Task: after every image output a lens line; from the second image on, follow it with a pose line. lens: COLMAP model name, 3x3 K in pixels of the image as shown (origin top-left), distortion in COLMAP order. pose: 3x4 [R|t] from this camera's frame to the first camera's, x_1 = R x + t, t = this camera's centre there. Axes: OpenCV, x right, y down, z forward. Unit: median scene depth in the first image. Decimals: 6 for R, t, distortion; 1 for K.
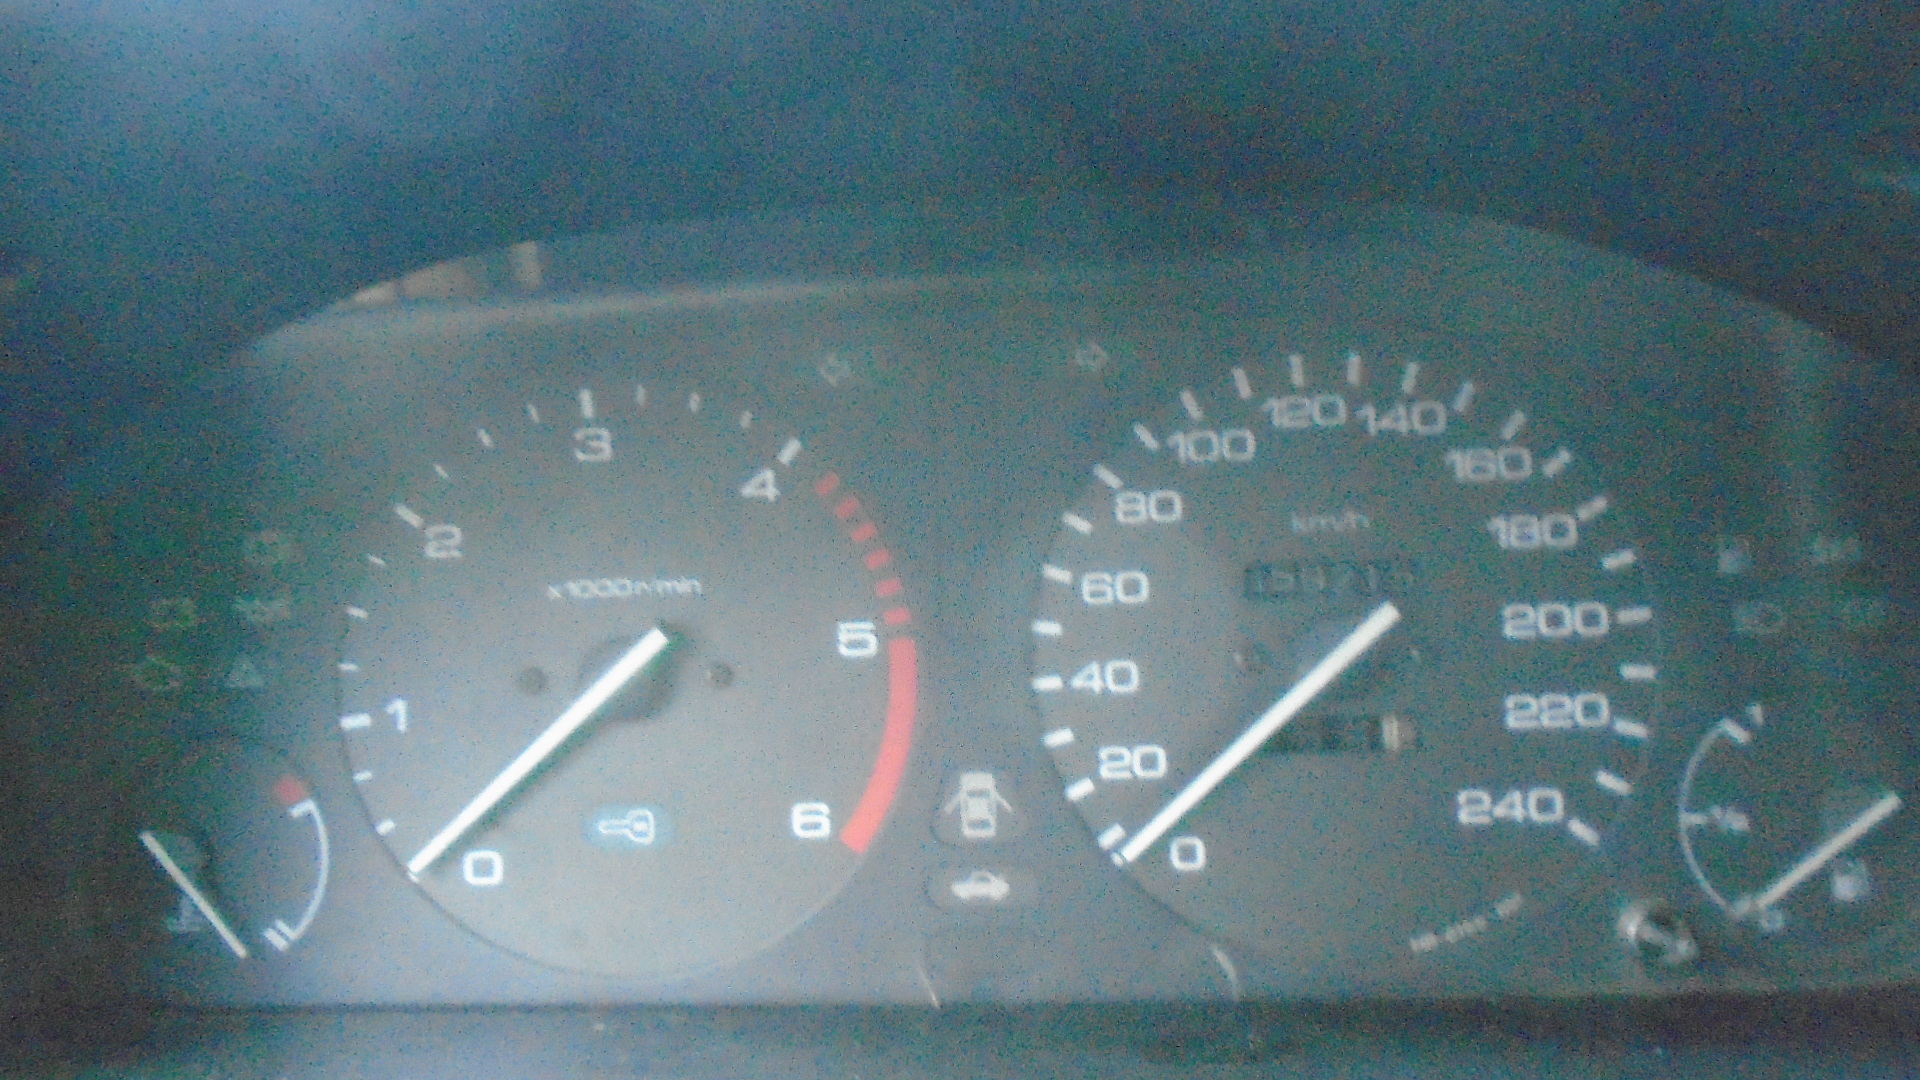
lens RADIAL K [[1494.7, 0, 973.2], [0, 1494.7, 536.5], [0, 0, 1]] dist [0.000118, -0.007048]
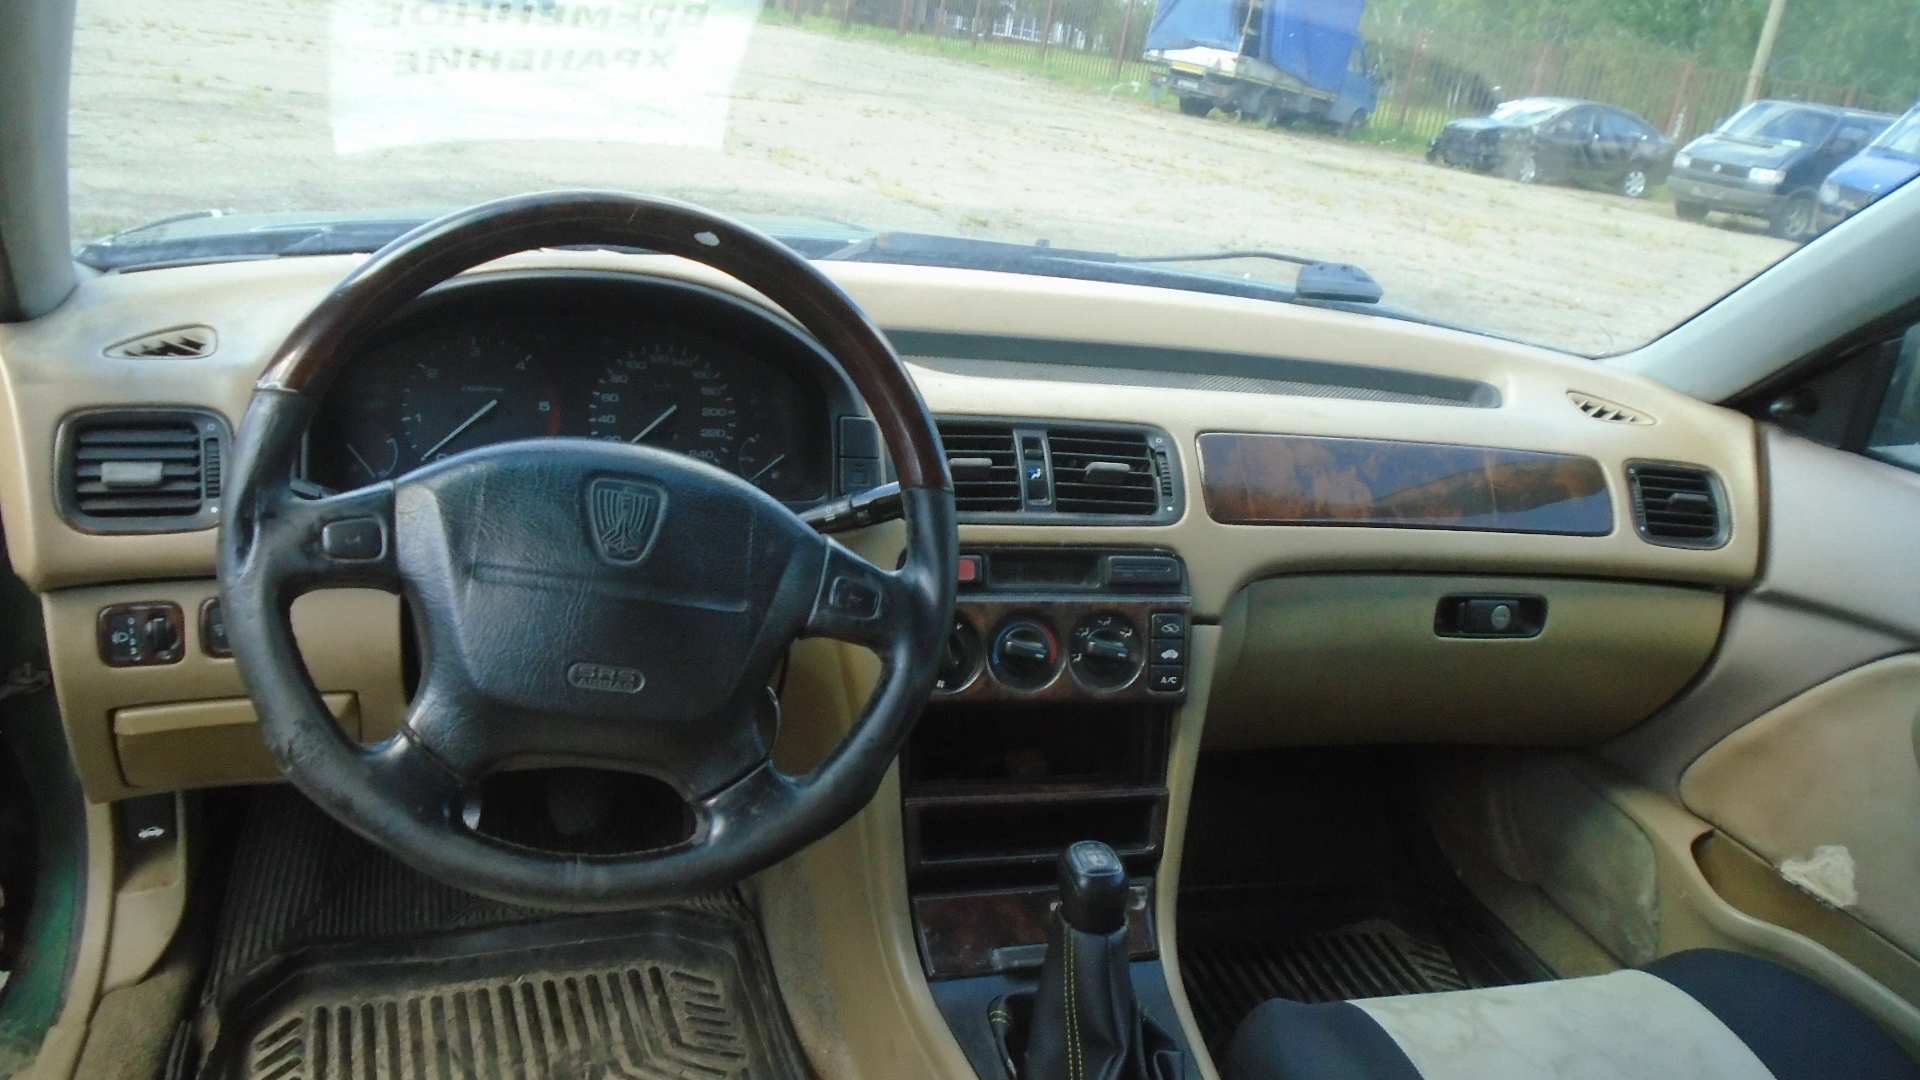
lens RADIAL K [[1494.7, 0, 973.2], [0, 1494.7, 536.5], [0, 0, 1]] dist [0.000118, -0.007048]
pose [[0.928049, 0.038330, 0.370480, -0.490597], [-0.064727, 0.996153, 0.059077, 0.107996], [-0.366790, -0.078806, 0.926960, -3.230917]]
